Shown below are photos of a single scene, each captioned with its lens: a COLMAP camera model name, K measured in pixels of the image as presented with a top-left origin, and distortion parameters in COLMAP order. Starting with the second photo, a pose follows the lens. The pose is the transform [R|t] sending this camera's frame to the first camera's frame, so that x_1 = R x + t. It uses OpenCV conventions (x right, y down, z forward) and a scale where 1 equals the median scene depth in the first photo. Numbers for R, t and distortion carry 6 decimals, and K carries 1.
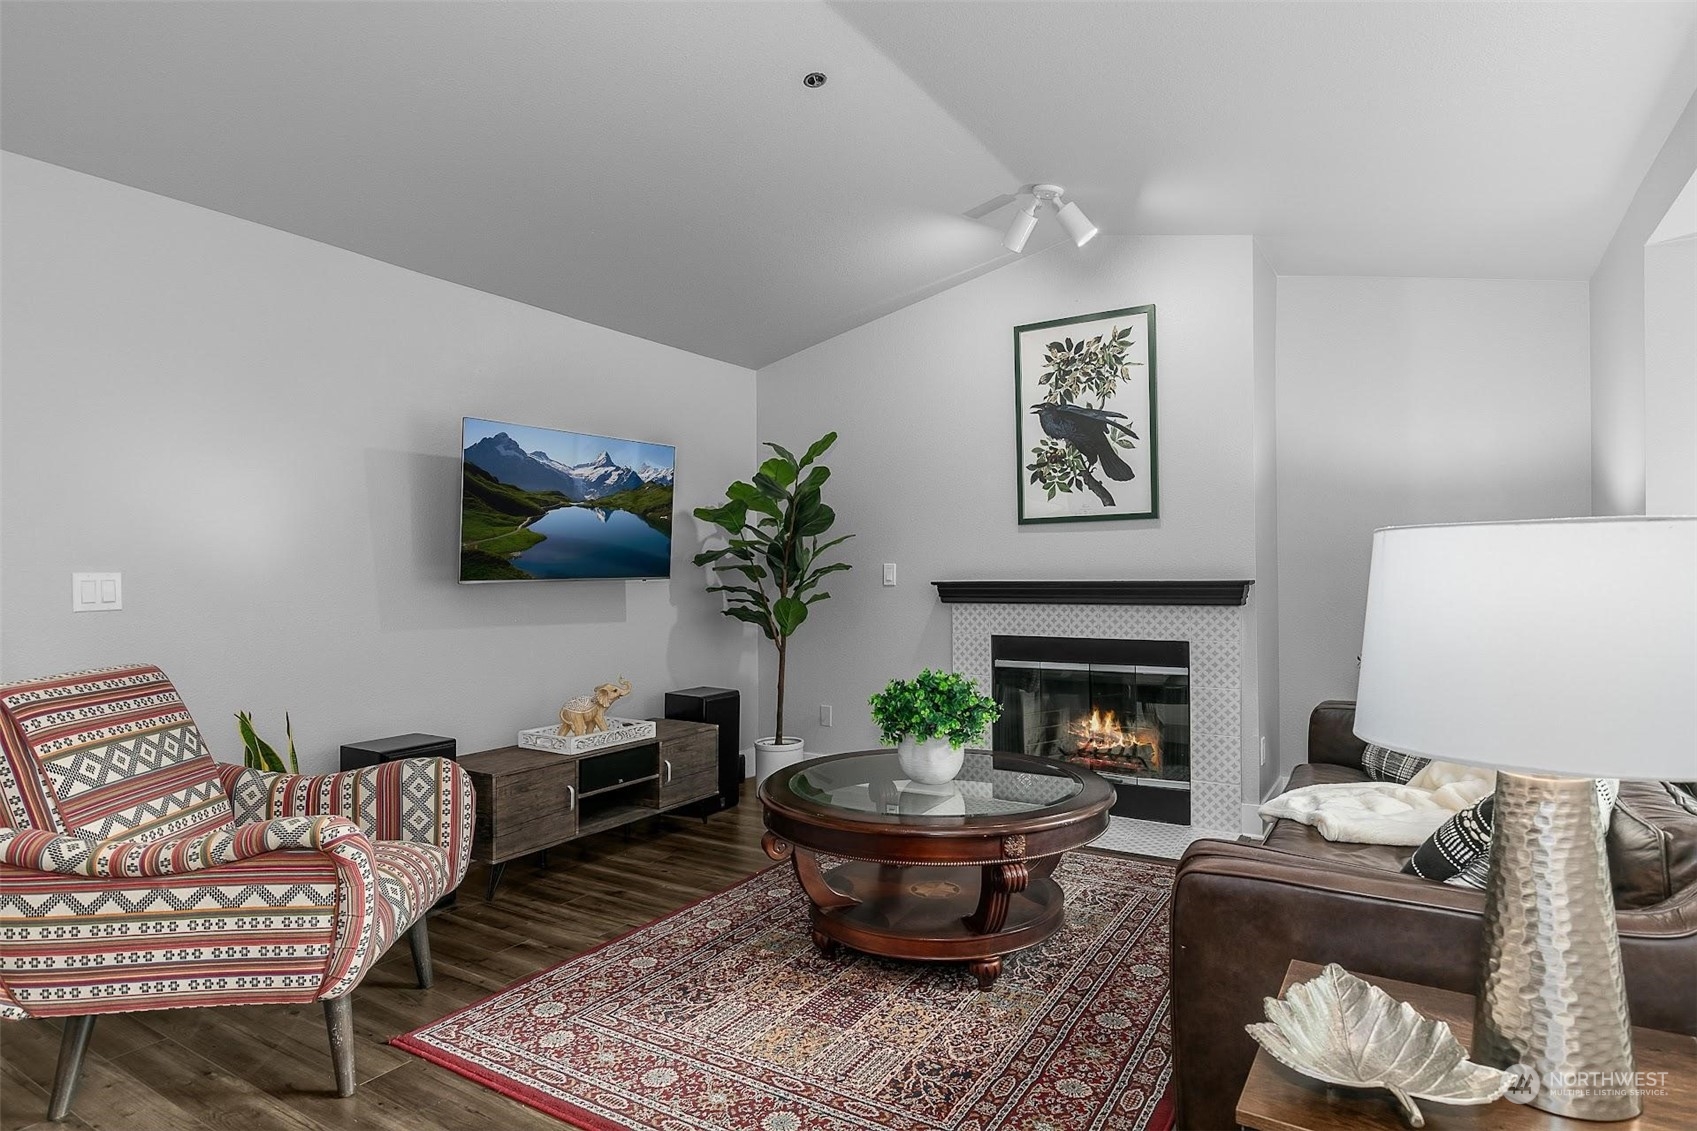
lens RADIAL K [[934.7, 0, 795.2], [0, 934.7, 569.6], [0, 0, 1]] dist [0.001182, -0.000052]
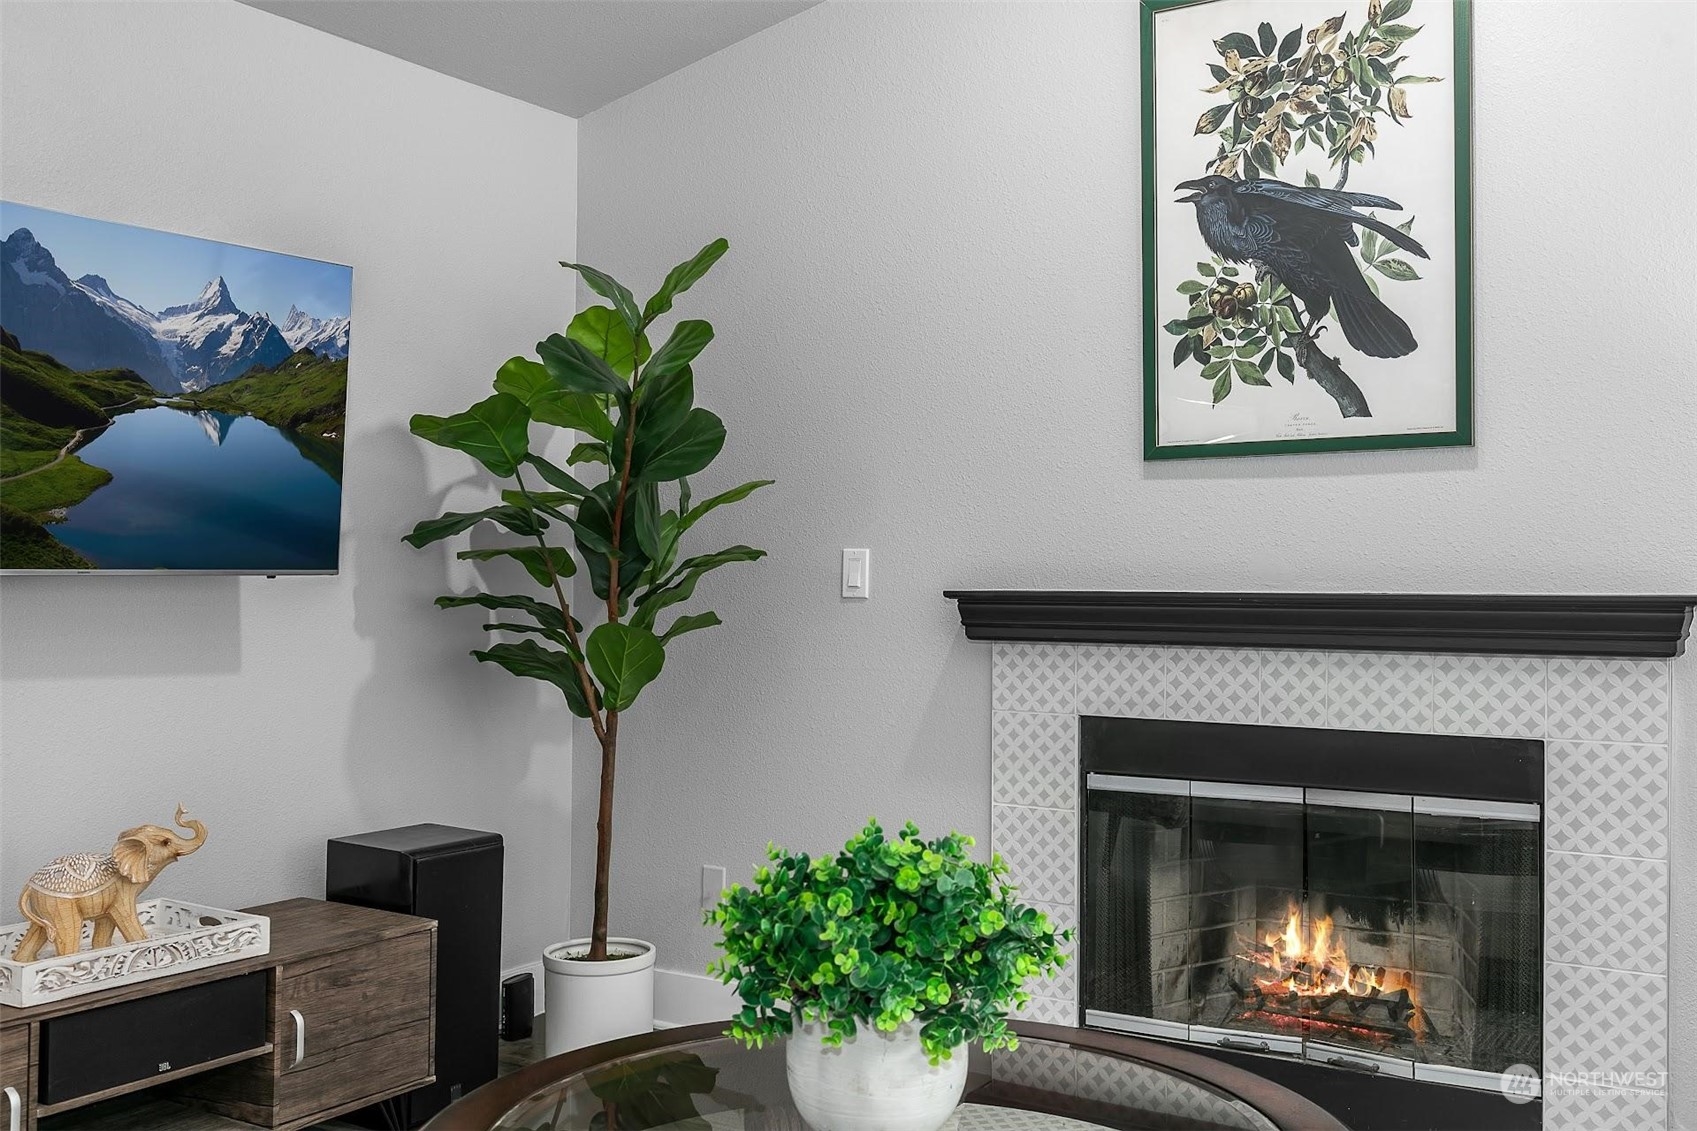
lens RADIAL K [[1591.6, 0, 848.5], [0, 1591.6, 565.5], [0, 0, 1]] dist [-0.000622, 0.005255]
pose [[0.999218, 0.015564, 0.036356, 0.078578], [-0.015282, 0.999851, -0.008010, 0.008355], [-0.036476, 0.007448, 0.999307, 0.279800]]
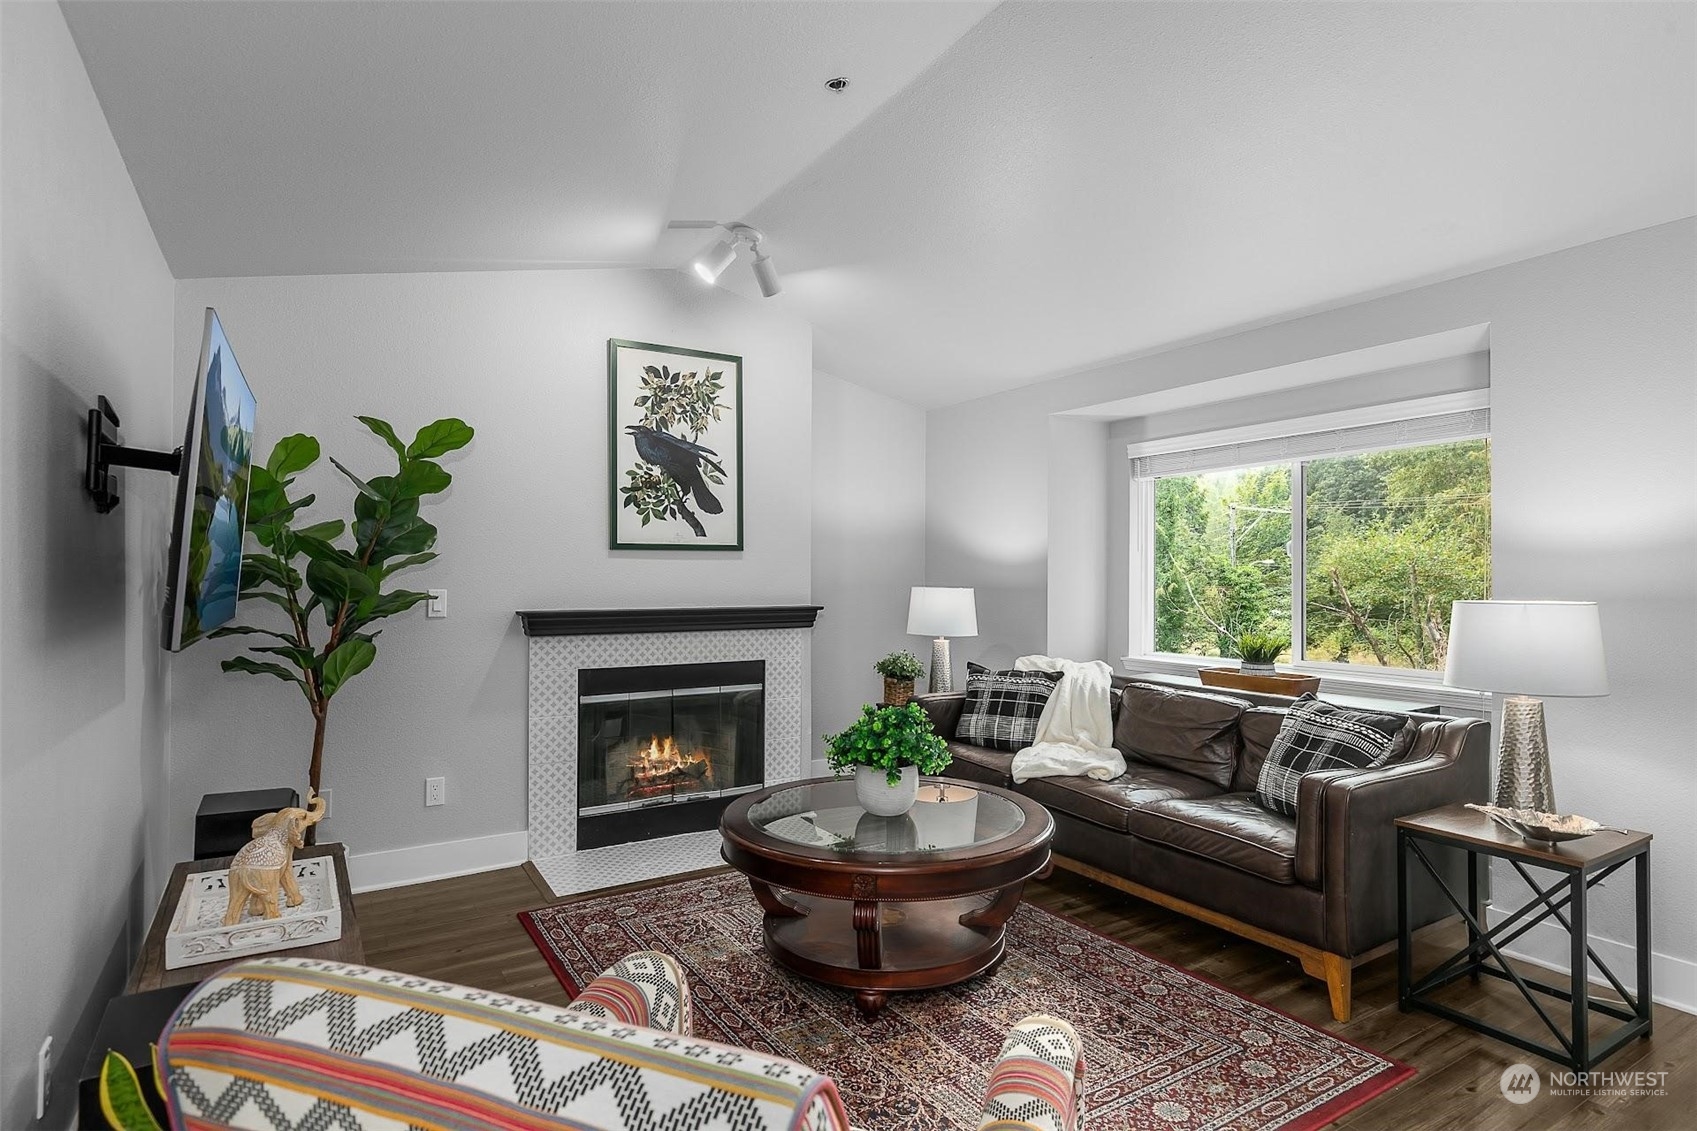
lens RADIAL K [[895.7, 0, 849.3], [0, 895.7, 594.1], [0, 0, 1]] dist [0.000602, -0.000003]
pose [[0.415214, 0.006006, 0.909704, -0.492232], [0.003372, 0.999961, -0.008142, 0.005125], [-0.909717, 0.006448, 0.415178, 0.419186]]
